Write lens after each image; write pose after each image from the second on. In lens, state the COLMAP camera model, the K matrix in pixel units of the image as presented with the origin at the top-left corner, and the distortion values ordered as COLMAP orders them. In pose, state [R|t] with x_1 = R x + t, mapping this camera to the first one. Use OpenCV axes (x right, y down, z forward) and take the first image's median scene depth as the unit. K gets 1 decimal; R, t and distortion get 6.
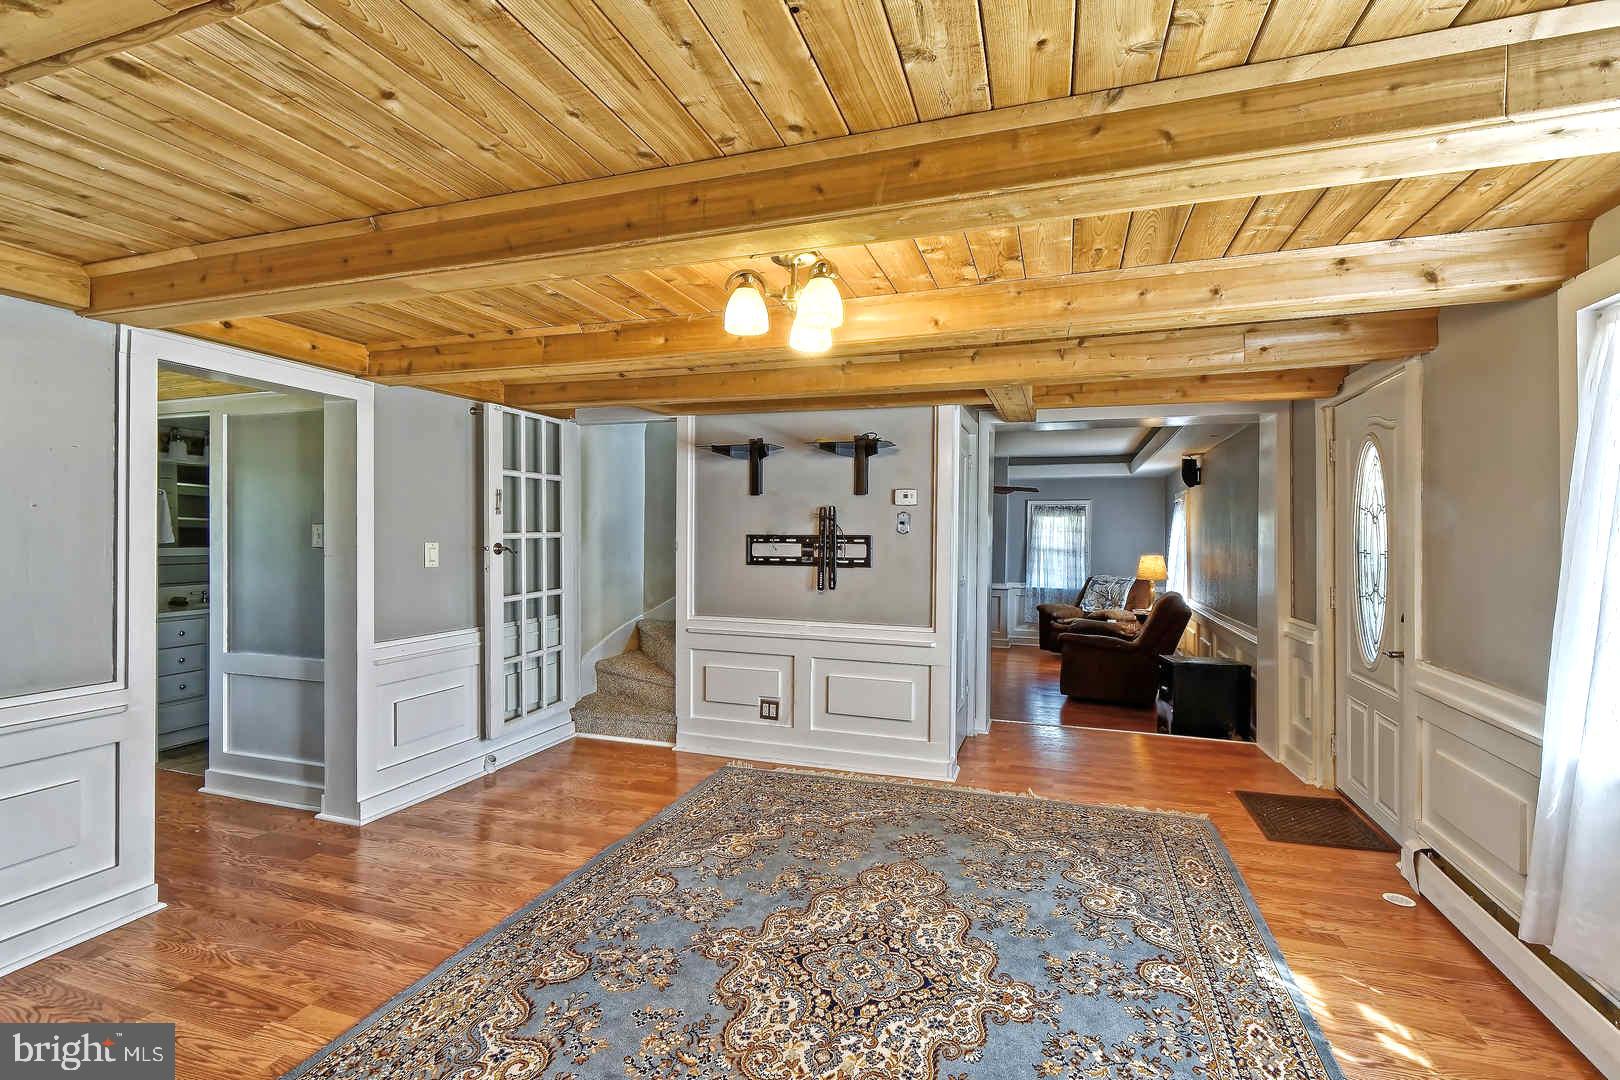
lens RADIAL K [[728.1, 0, 816.6], [0, 728.1, 535.0], [0, 0, 1]] dist [0.002064, -0.000516]
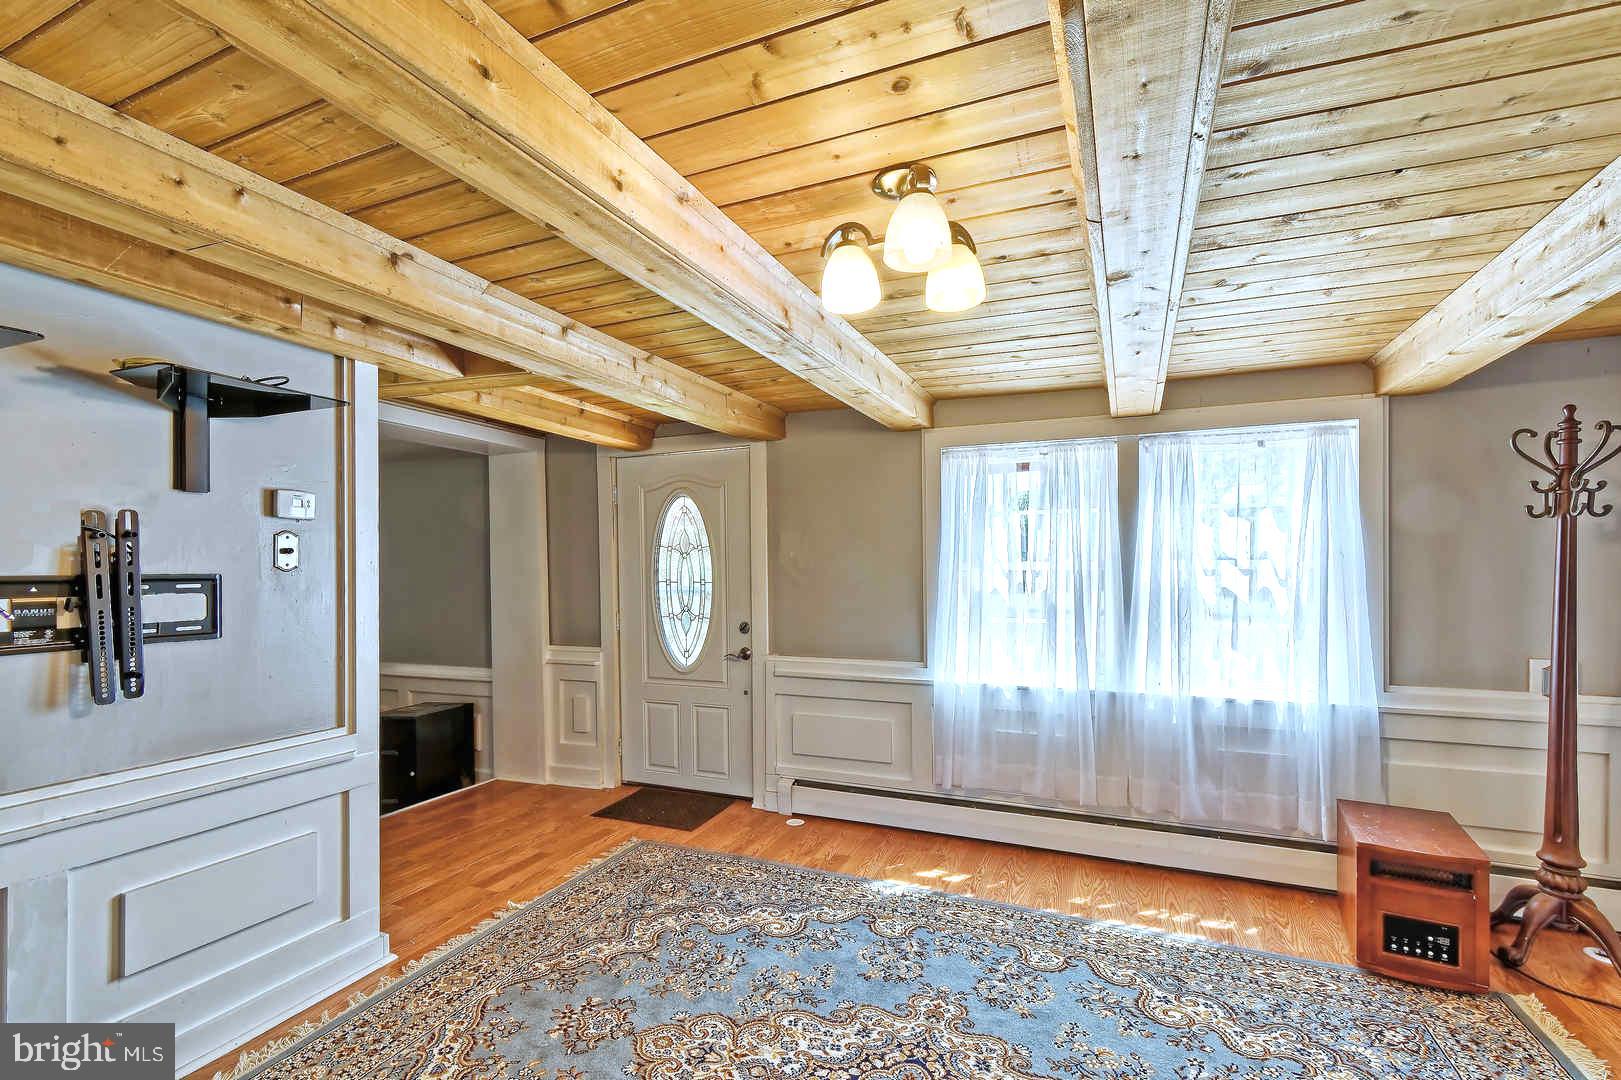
lens RADIAL K [[728.5, 0, 819.0], [0, 728.5, 554.2], [0, 0, 1]] dist [0.002064, -0.000516]
pose [[0.067176, 0.011755, 0.997672, -0.536172], [0.005927, 0.999908, -0.012181, -0.006332], [-0.997724, 0.006732, 0.067101, 0.731371]]
